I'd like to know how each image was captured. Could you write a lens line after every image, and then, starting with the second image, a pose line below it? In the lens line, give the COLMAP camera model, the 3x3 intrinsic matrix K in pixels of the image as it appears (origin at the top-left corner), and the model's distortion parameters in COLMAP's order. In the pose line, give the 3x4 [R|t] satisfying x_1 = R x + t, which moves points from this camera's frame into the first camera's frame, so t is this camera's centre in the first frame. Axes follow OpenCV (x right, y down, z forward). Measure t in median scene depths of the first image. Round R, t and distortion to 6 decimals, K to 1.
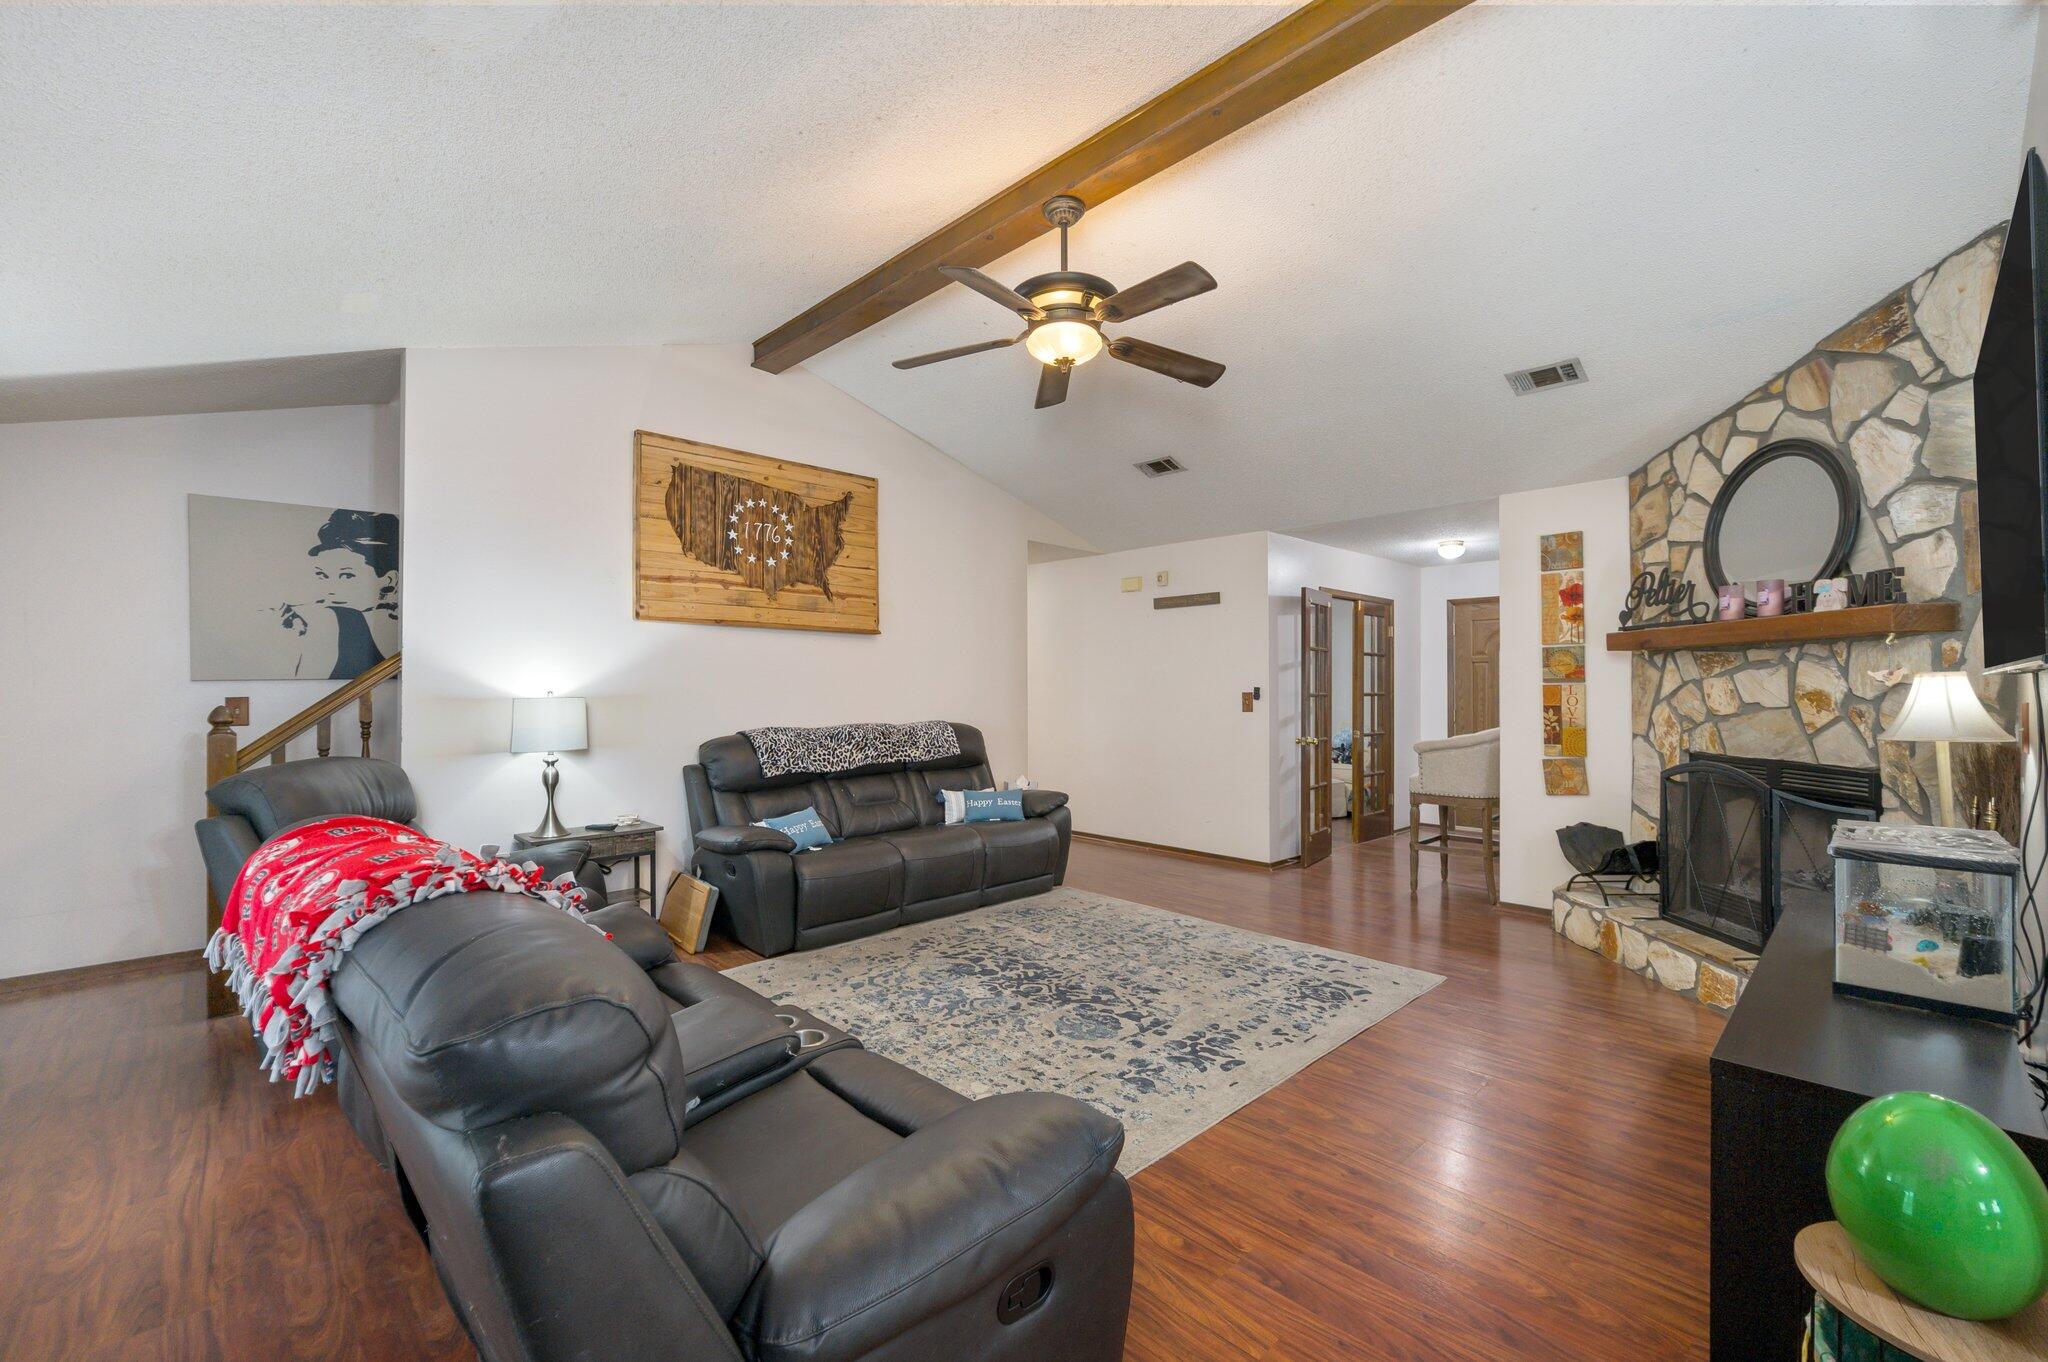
lens RADIAL K [[874.0, 0, 1029.2], [0, 874.0, 687.6], [0, 0, 1]] dist [0.002467, -0.000004]
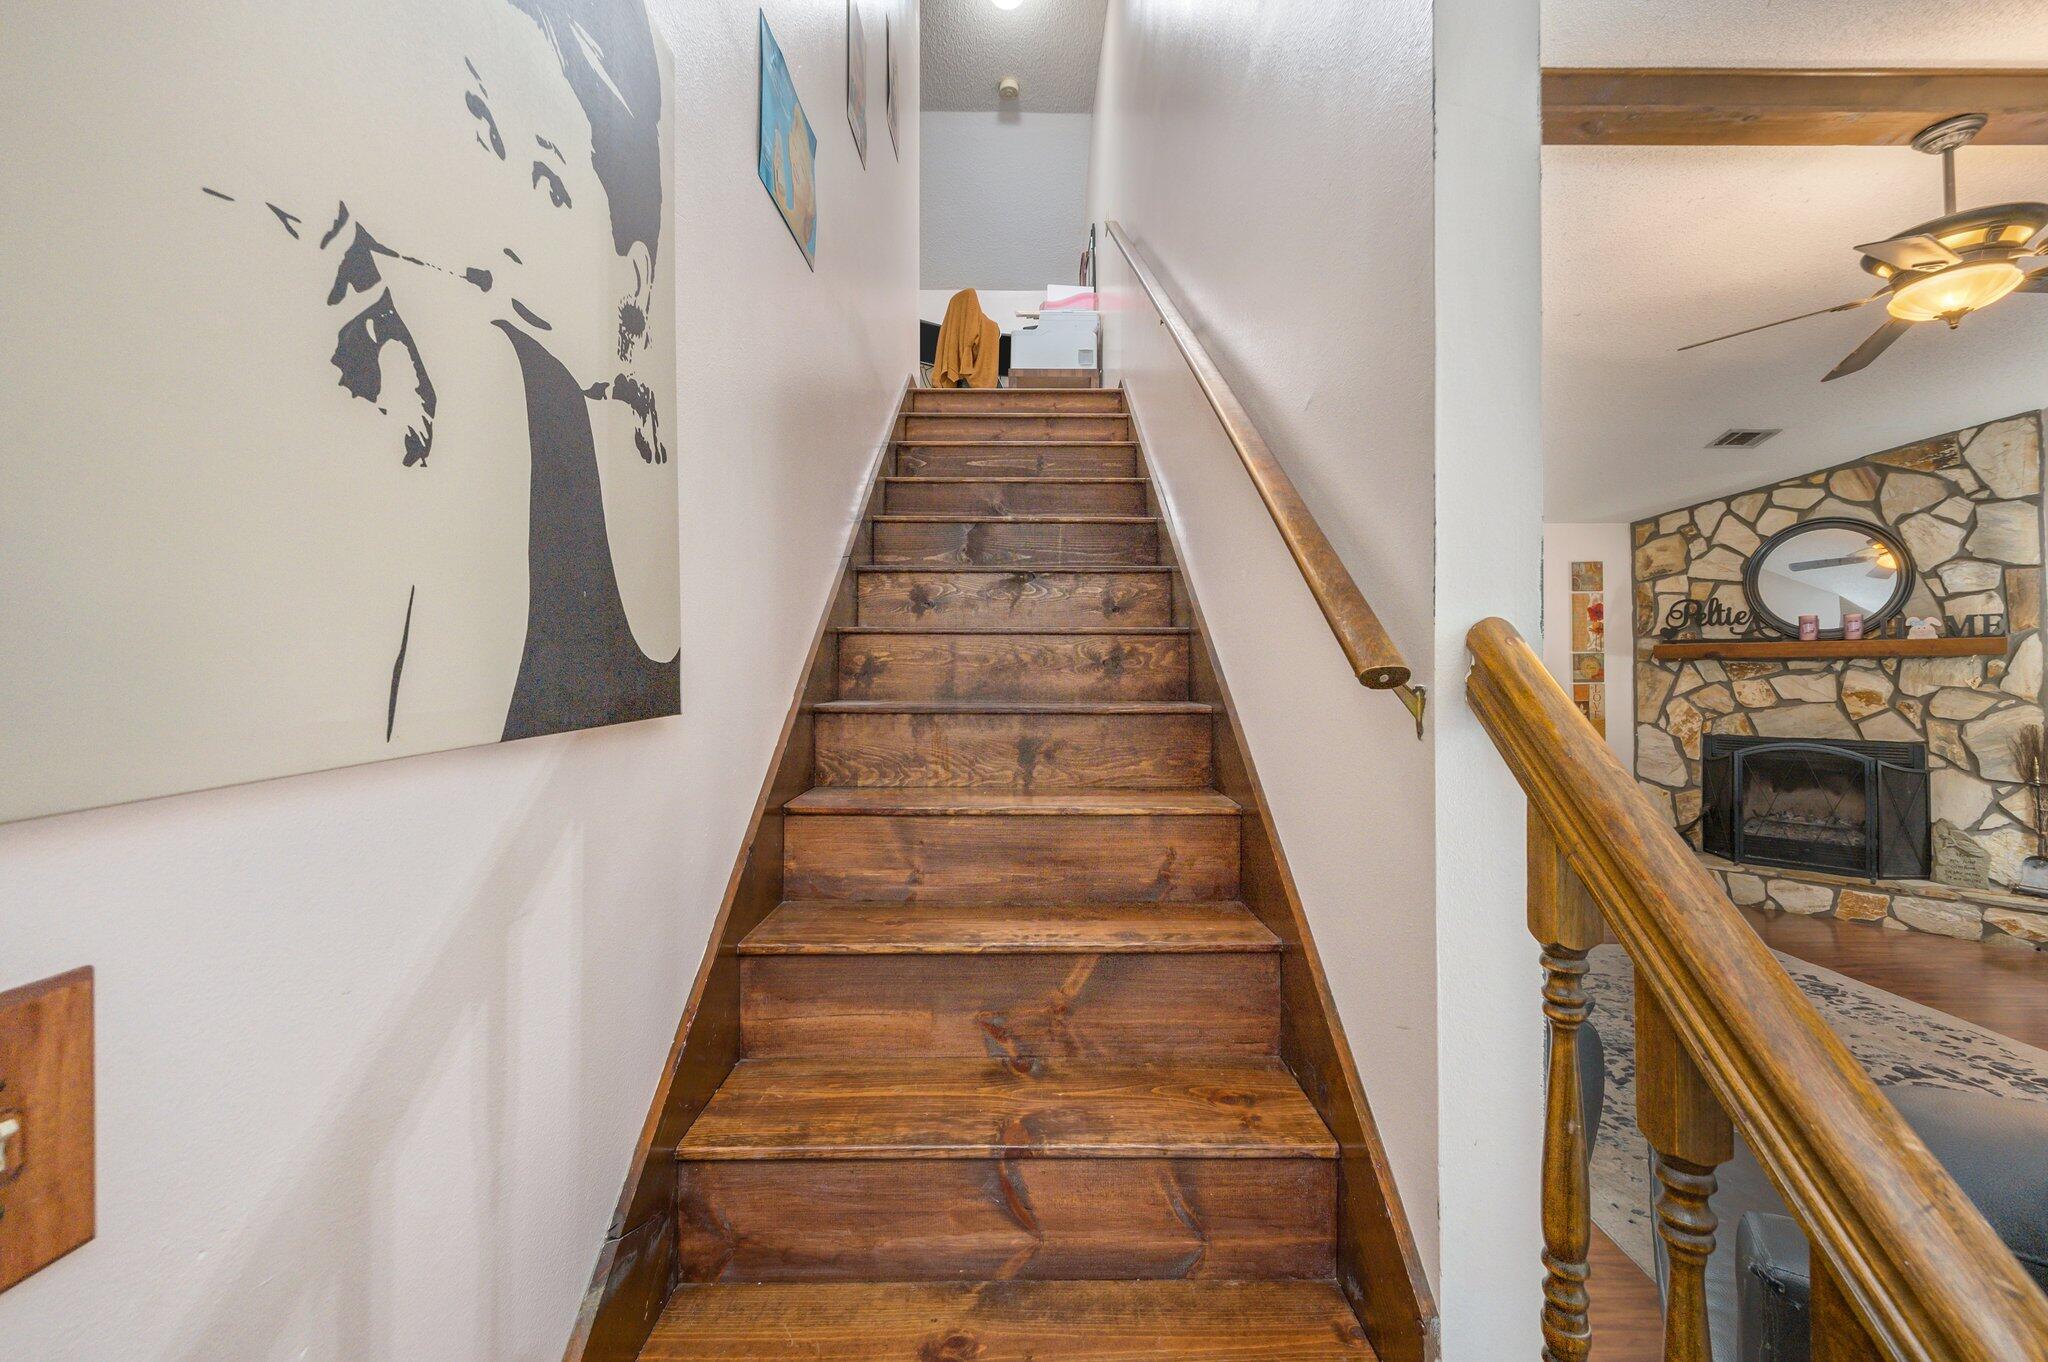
lens RADIAL K [[839.8, 0, 1029.4], [0, 839.8, 664.5], [0, 0, 1]] dist [-0.001618, 0.000419]
pose [[0.689813, 0.005815, 0.723964, -1.039440], [0.000615, 0.999963, -0.008618, -0.028006], [-0.723987, 0.006390, 0.689784, 0.990913]]
